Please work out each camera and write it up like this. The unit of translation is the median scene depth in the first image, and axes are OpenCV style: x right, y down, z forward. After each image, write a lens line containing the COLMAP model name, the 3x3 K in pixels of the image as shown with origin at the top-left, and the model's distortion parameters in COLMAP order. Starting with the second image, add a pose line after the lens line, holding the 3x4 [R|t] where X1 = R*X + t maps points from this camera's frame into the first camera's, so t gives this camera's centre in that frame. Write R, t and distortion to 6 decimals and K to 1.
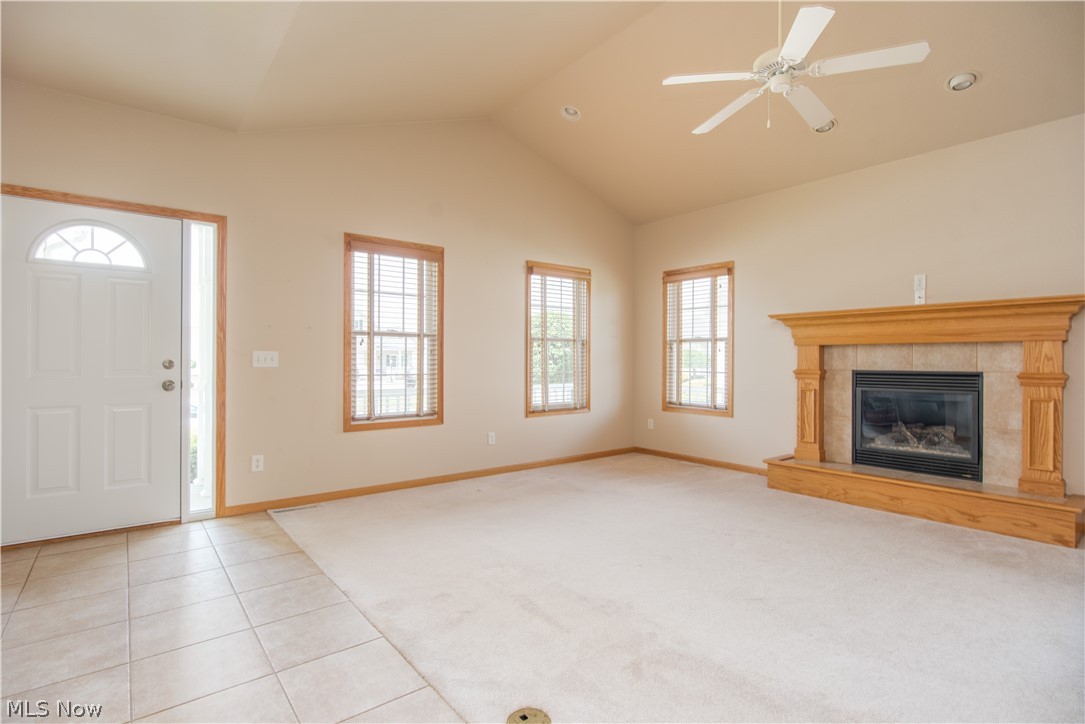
lens RADIAL K [[531.2, 0, 542.5], [0, 531.2, 362.0], [0, 0, 1]] dist [-0.003877, -0.001393]
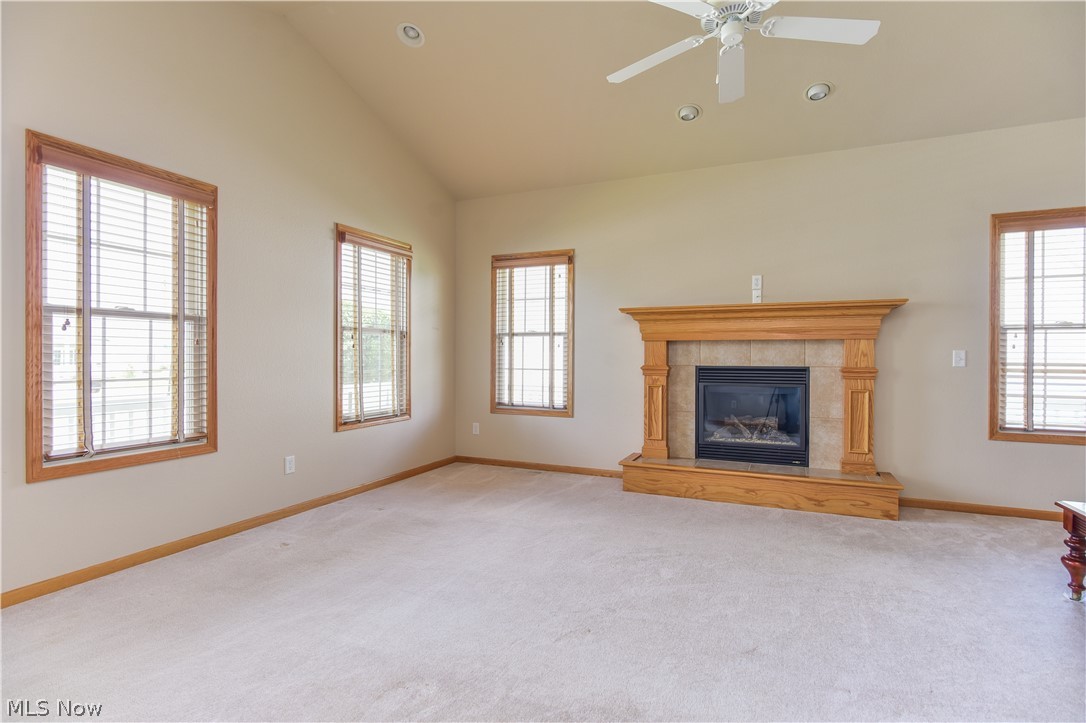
lens RADIAL K [[528.1, 0, 543.0], [0, 528.1, 361.5], [0, 0, 1]] dist [-0.004373, -0.000735]
pose [[0.887451, -0.004684, 0.460879, -0.134326], [0.001272, 0.999969, 0.007713, -0.001187], [-0.460901, -0.006259, 0.887429, 0.234379]]
